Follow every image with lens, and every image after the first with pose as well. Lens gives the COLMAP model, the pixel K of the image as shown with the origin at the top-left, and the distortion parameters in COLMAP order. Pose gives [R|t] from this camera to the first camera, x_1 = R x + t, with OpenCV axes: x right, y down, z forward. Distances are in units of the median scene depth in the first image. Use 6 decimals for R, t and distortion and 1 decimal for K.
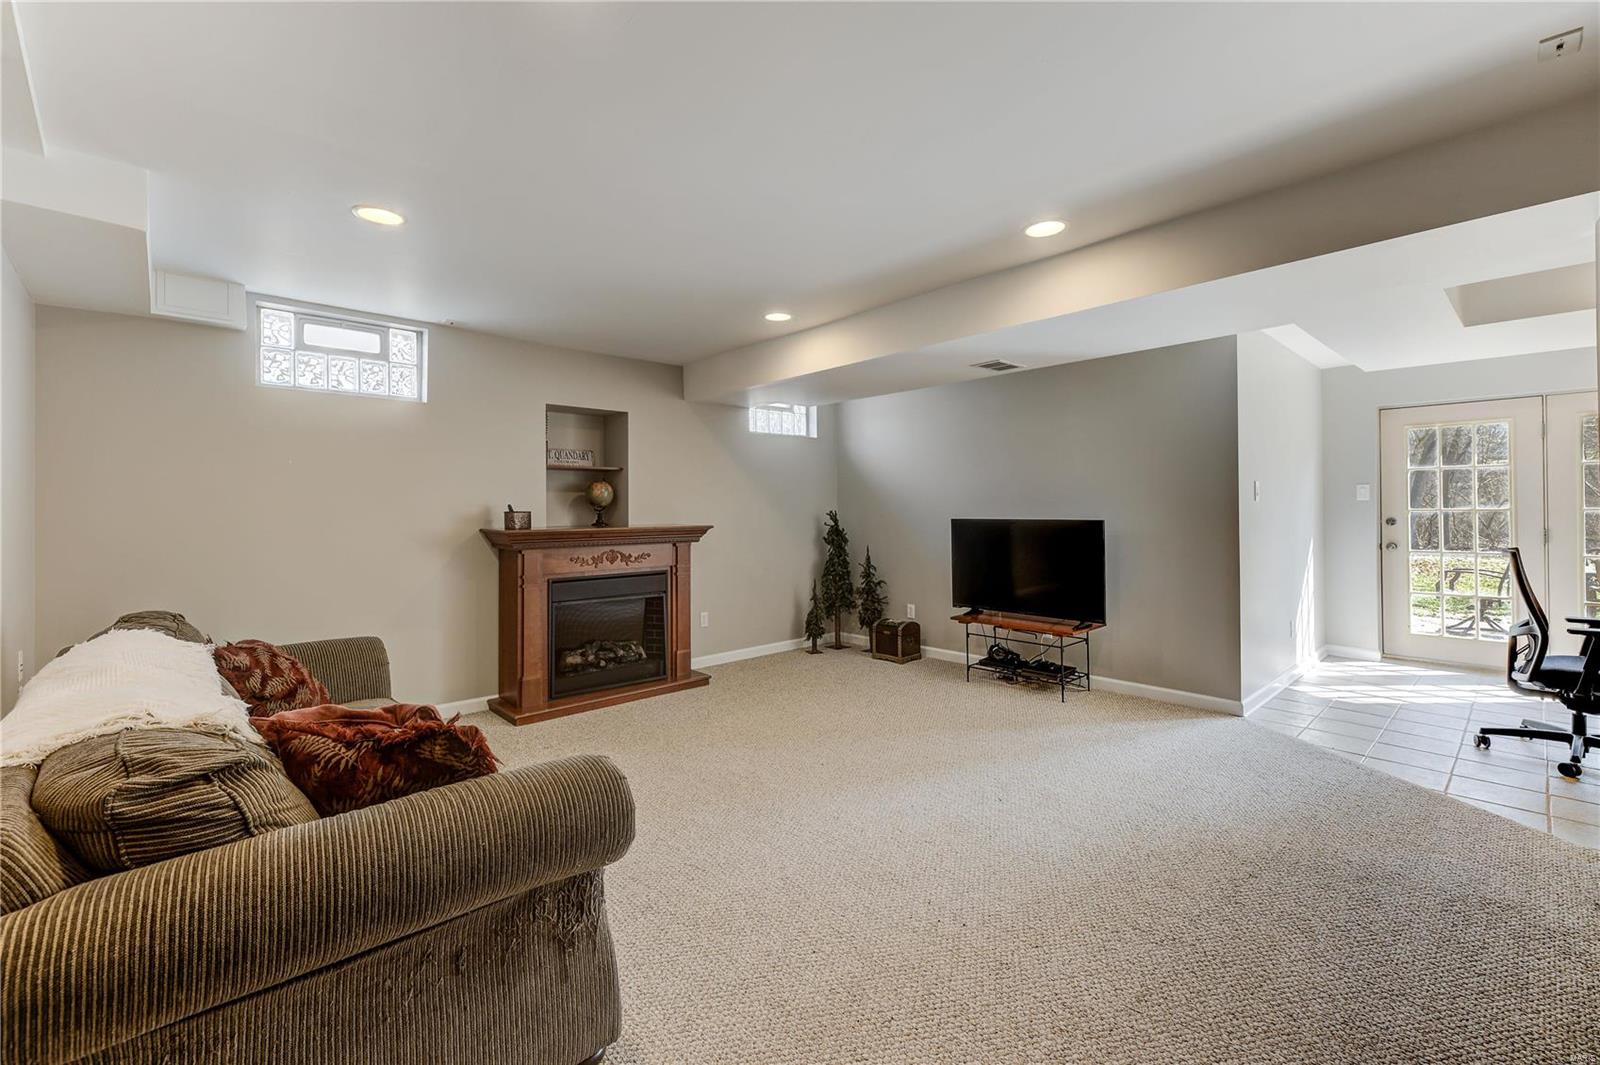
lens RADIAL K [[691.5, 0, 778.7], [0, 691.5, 489.2], [0, 0, 1]] dist [0.000309, 0.000069]
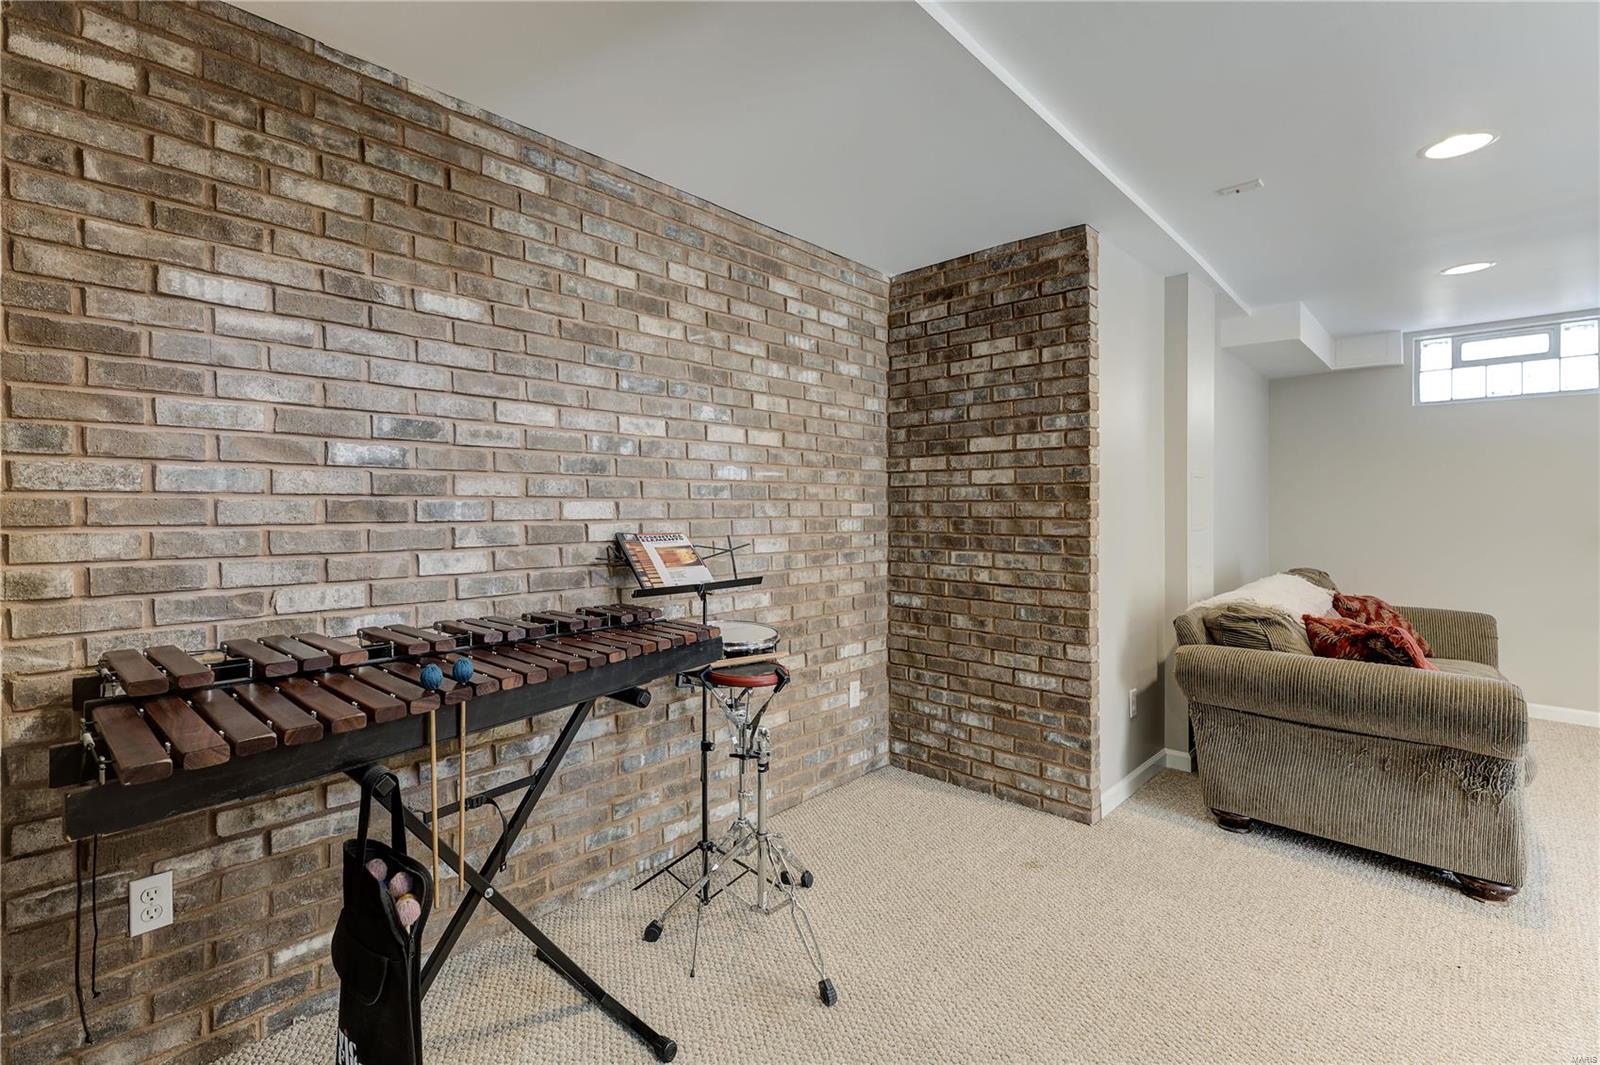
lens RADIAL K [[707.2, 0, 798.1], [0, 707.2, 522.8], [0, 0, 1]] dist [0.003961, 0.000375]
pose [[0.087088, 0.021781, -0.995962, 0.683903], [0.028392, 0.999301, 0.024336, -0.004964], [0.995796, -0.030396, 0.086409, -0.351816]]
